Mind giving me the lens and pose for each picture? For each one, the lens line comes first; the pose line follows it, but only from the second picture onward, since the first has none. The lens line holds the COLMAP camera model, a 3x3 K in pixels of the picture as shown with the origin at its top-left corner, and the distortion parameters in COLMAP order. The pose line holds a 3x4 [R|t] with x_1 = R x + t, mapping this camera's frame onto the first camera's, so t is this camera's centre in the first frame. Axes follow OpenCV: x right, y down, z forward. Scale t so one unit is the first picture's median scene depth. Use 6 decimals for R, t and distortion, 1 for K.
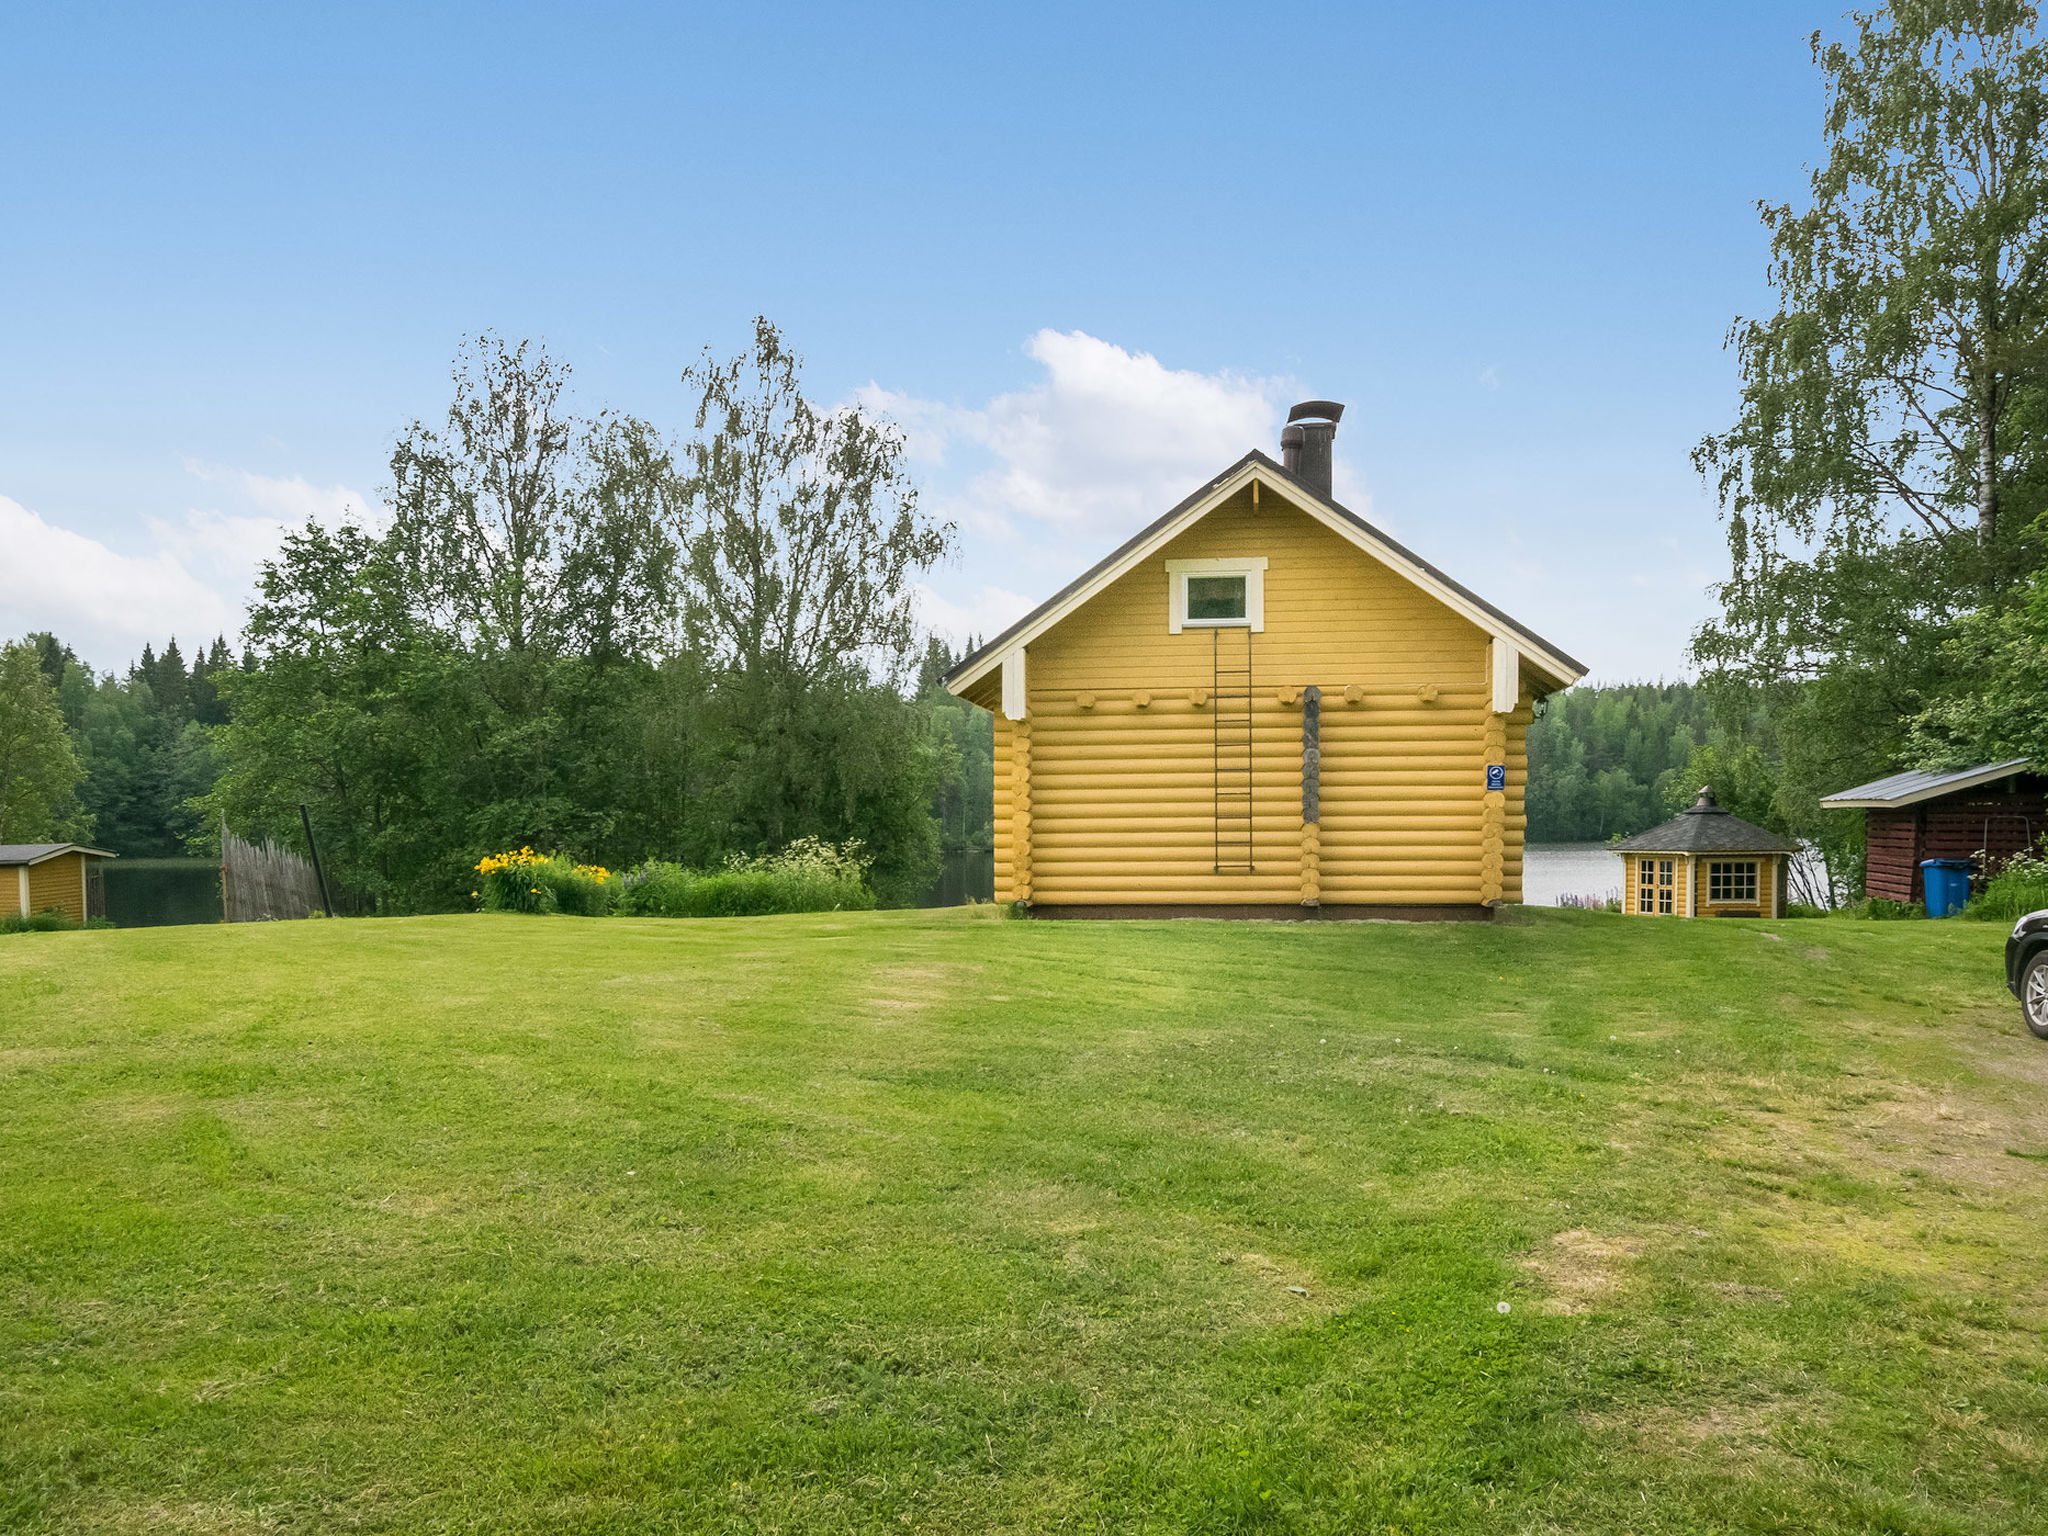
lens RADIAL K [[1599.7, 0, 1035.6], [0, 1599.7, 775.2], [0, 0, 1]] dist [-0.008268, -0.001970]
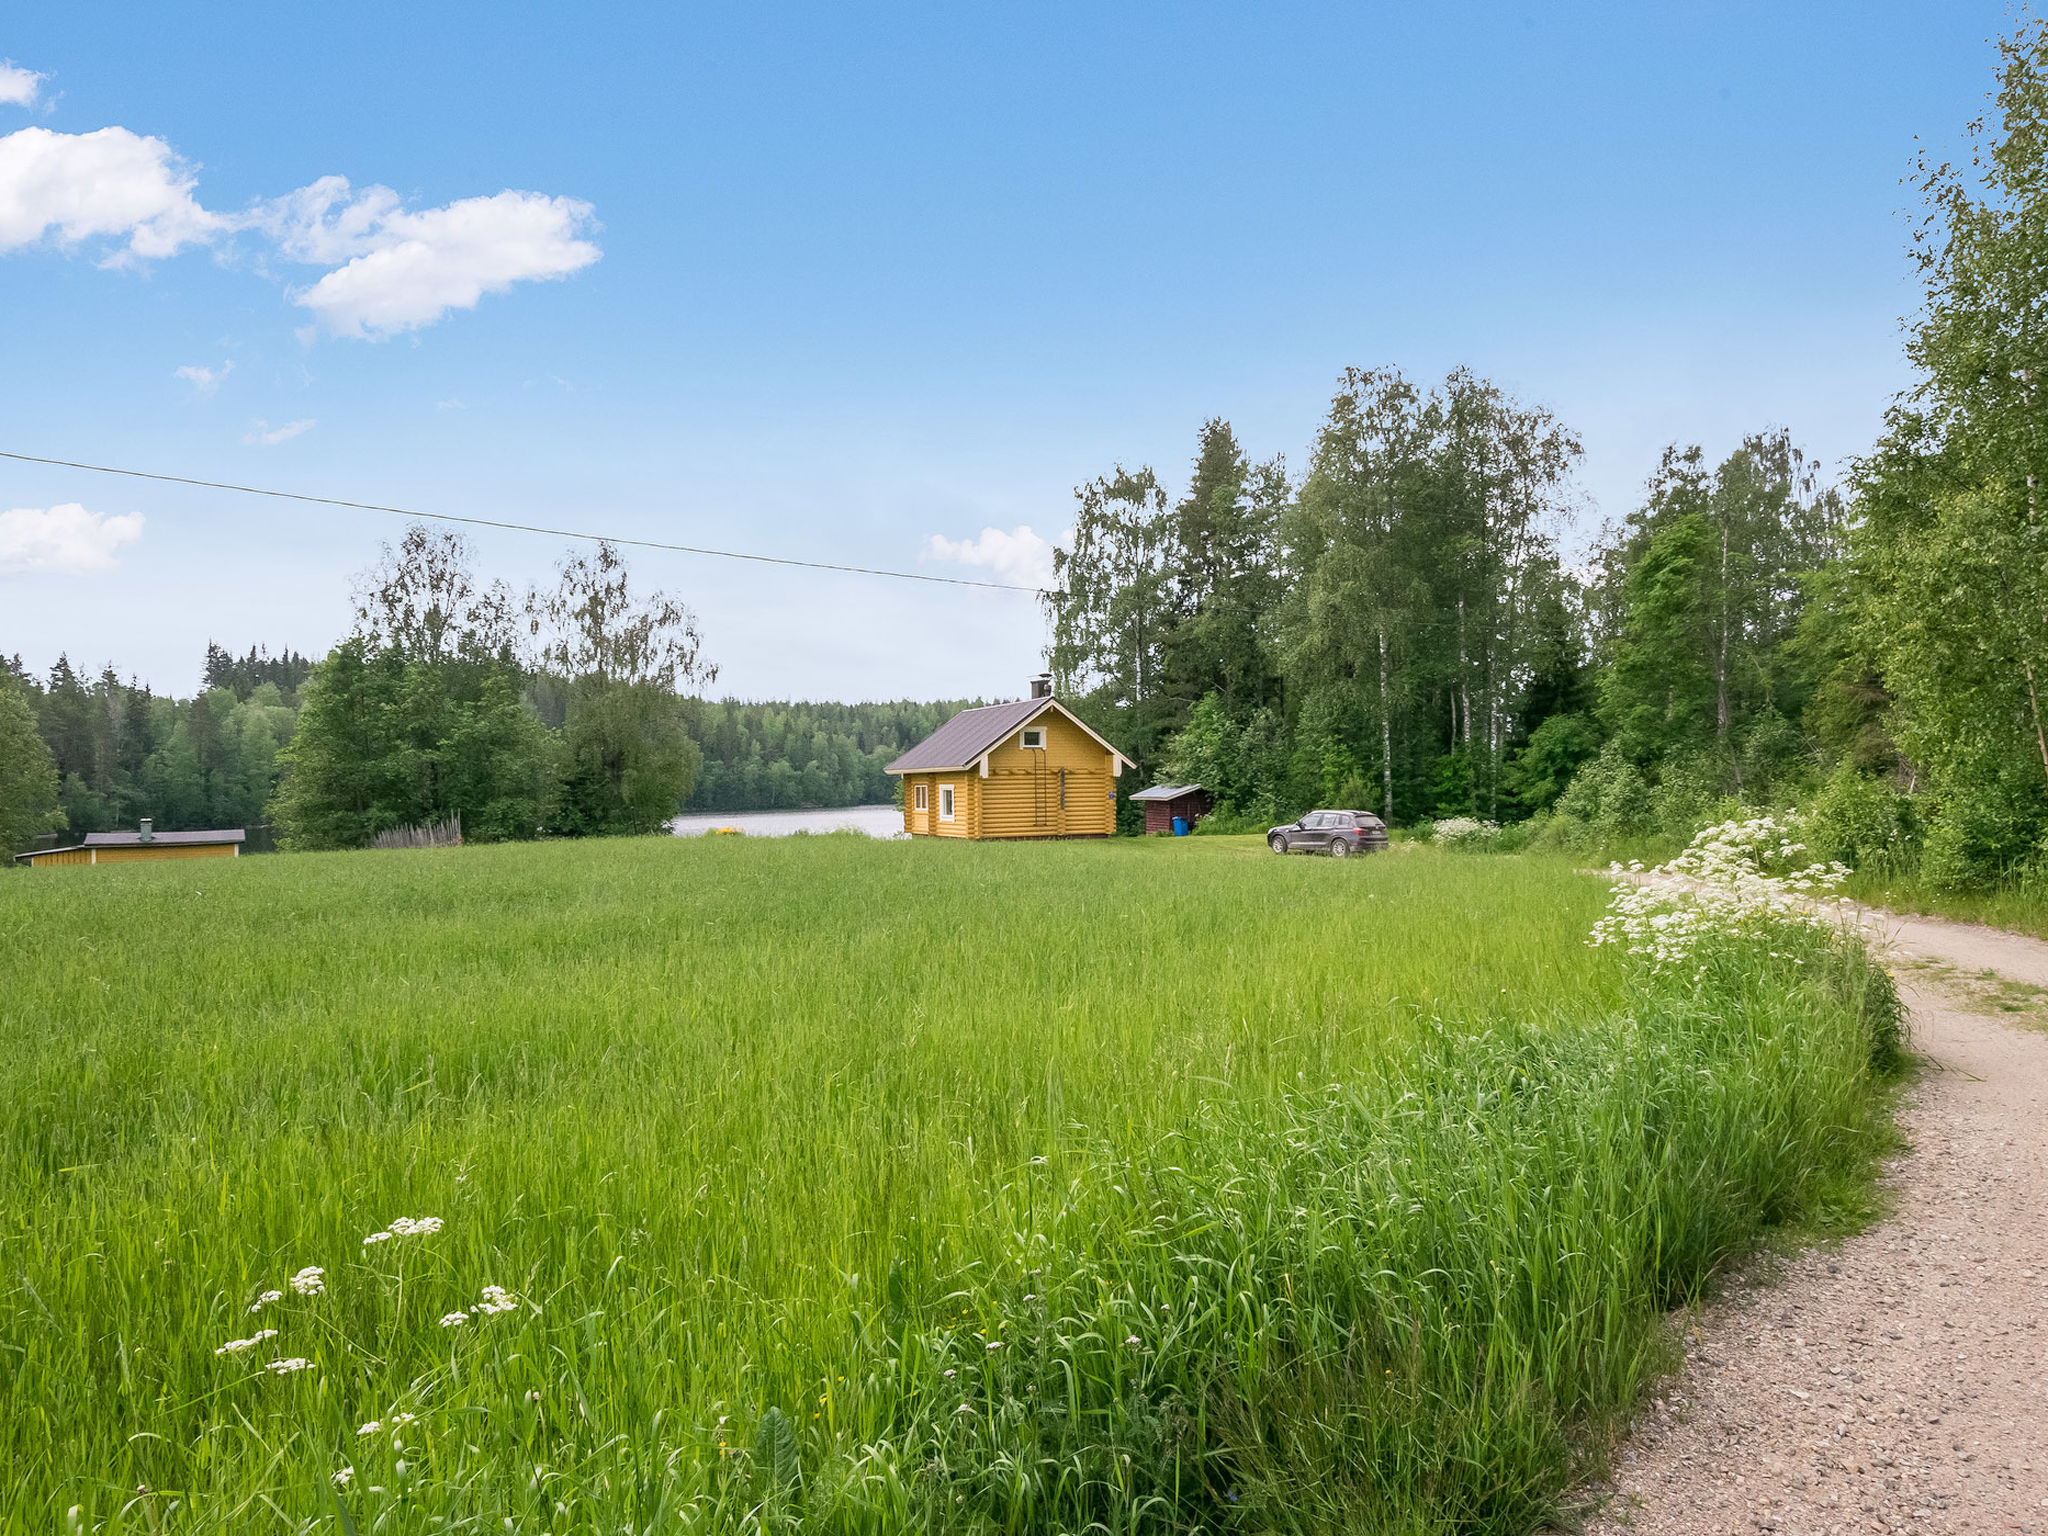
lens RADIAL K [[1174.4, 0, 1017.5], [0, 1174.4, 774.4], [0, 0, 1]] dist [-0.002382, -0.000174]
pose [[0.833226, 0.001078, 0.552931, -0.118593], [-0.007931, 0.999919, 0.010002, -0.006308], [-0.552875, -0.012719, 0.833167, -0.090727]]
